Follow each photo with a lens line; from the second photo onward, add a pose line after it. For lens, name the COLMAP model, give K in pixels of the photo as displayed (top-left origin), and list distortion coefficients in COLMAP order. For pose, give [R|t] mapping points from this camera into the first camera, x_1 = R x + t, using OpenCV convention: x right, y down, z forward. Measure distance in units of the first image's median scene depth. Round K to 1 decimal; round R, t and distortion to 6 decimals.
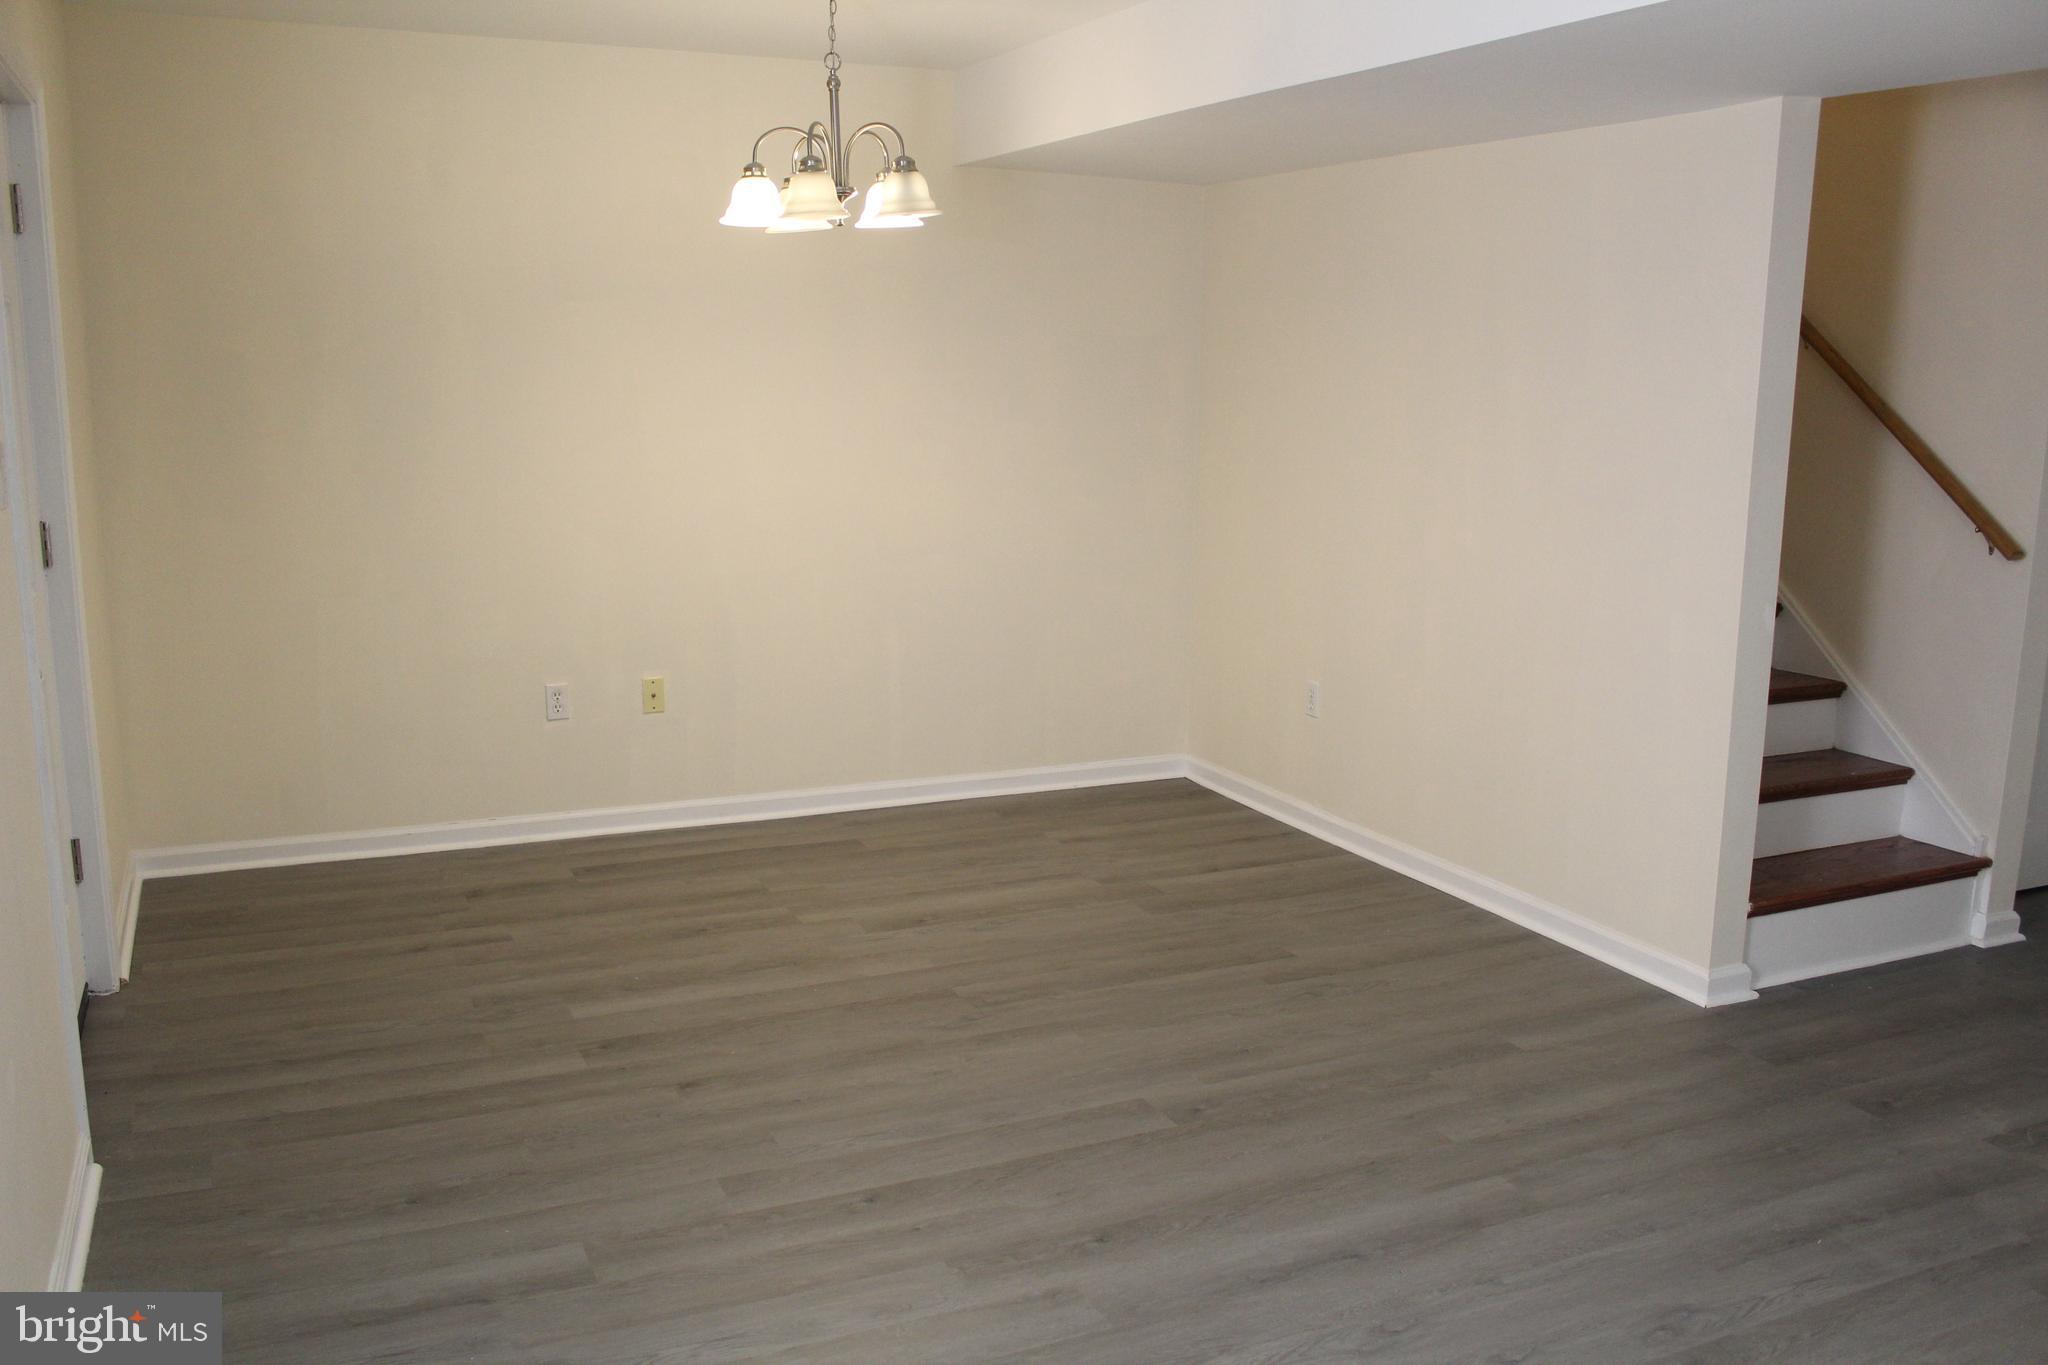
lens RADIAL K [[1694.7, 0, 1018.8], [0, 1694.7, 687.6], [0, 0, 1]] dist [-0.167651, 0.146723]
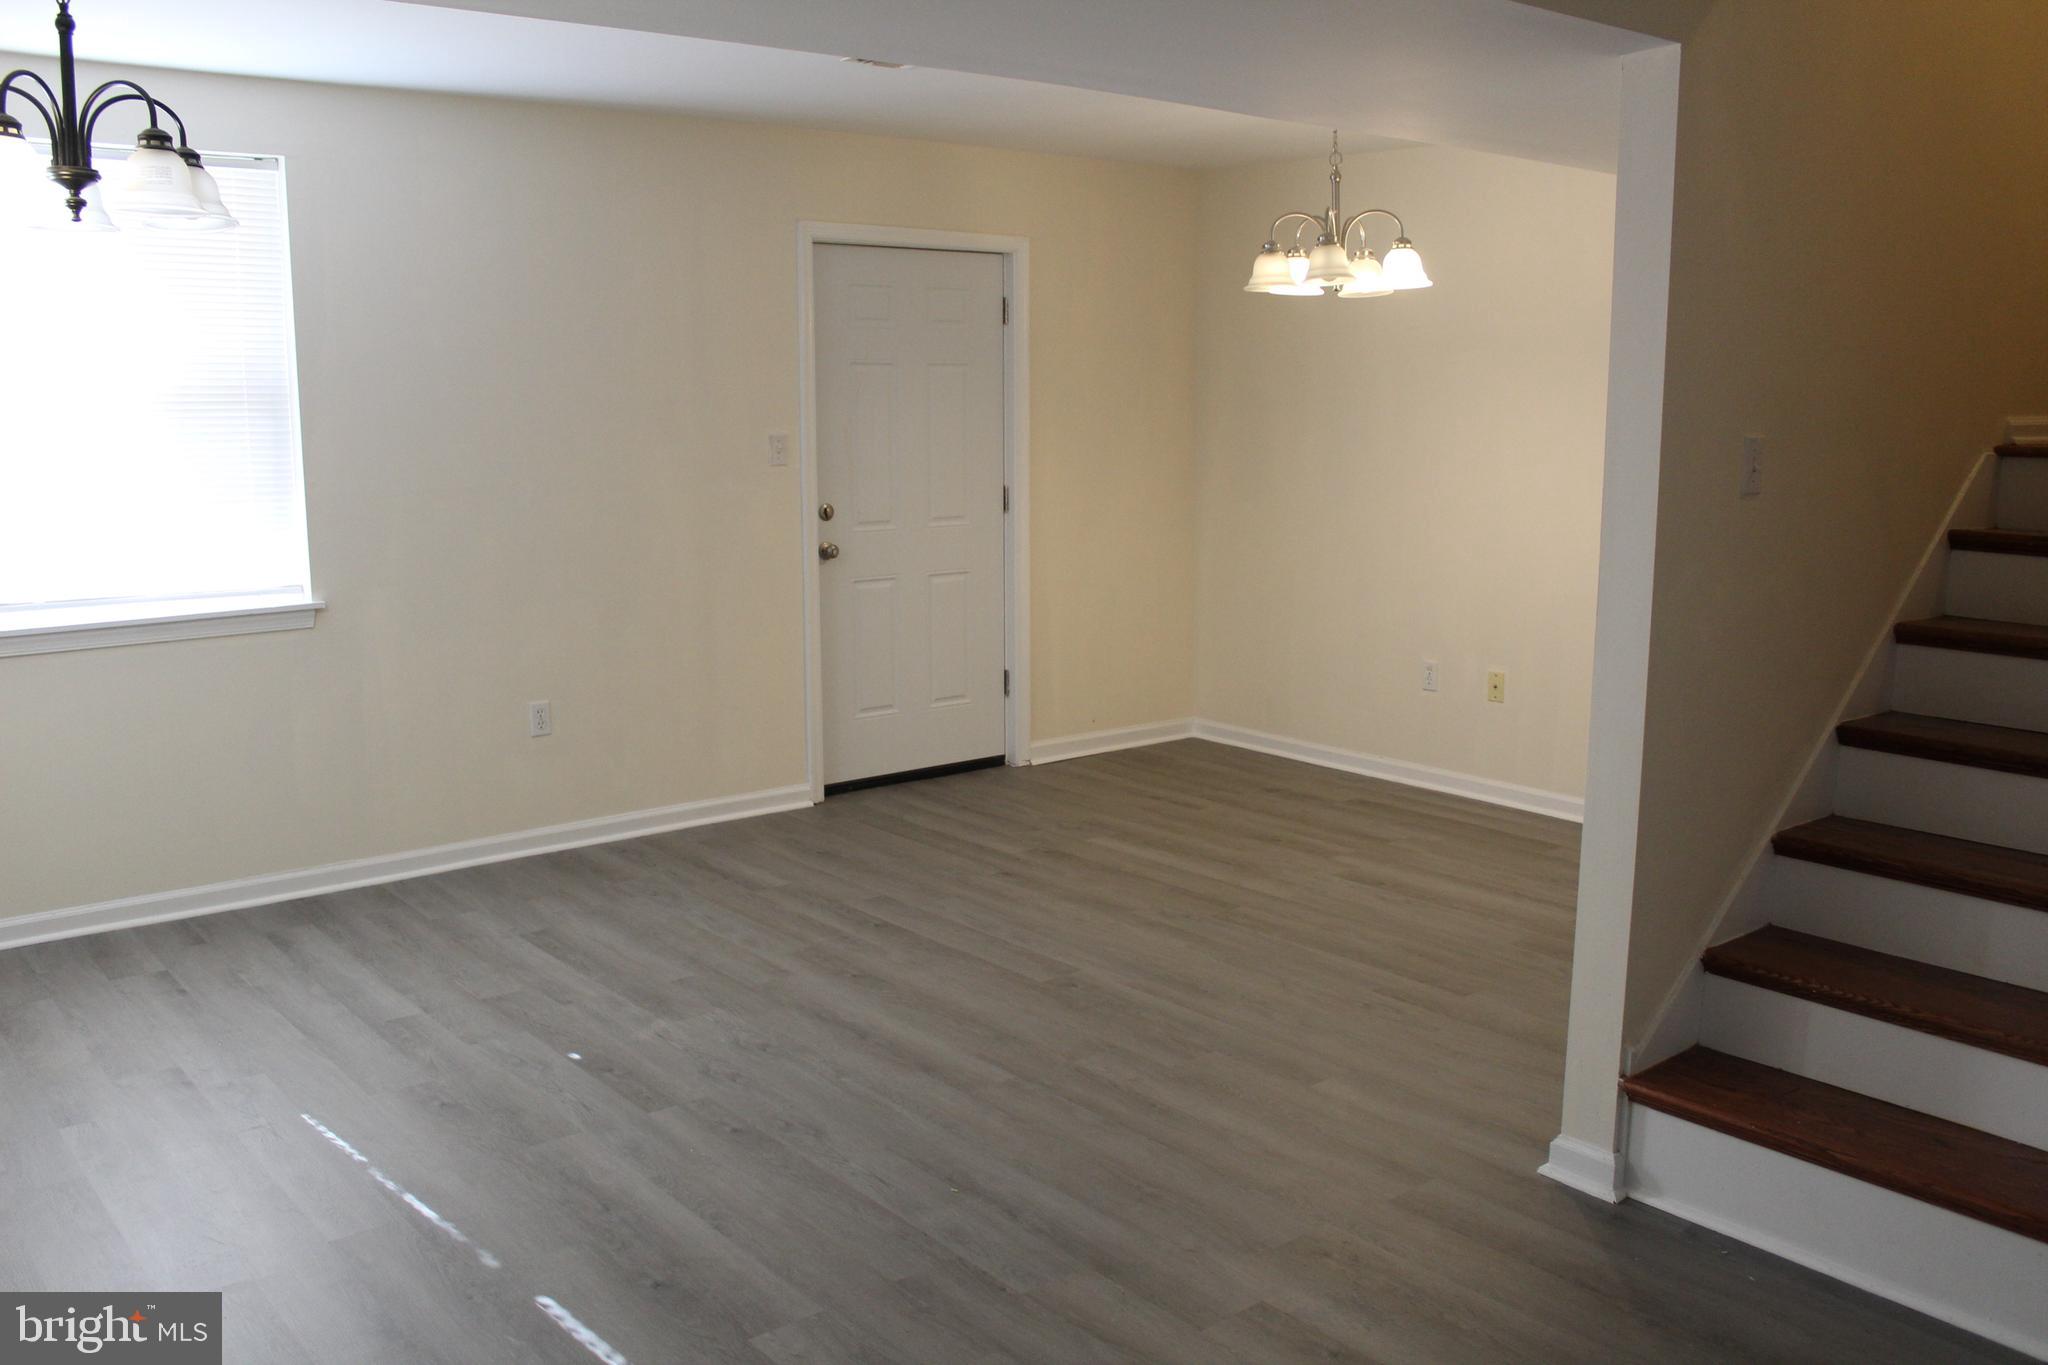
lens RADIAL K [[1694.7, 0, 1018.8], [0, 1694.7, 687.6], [0, 0, 1]] dist [-0.167651, 0.146723]
pose [[0.282005, 0.161656, -0.945696, 1.173931], [-0.185679, 0.976263, 0.111512, -0.092697], [0.941274, 0.144149, 0.305327, 0.507856]]
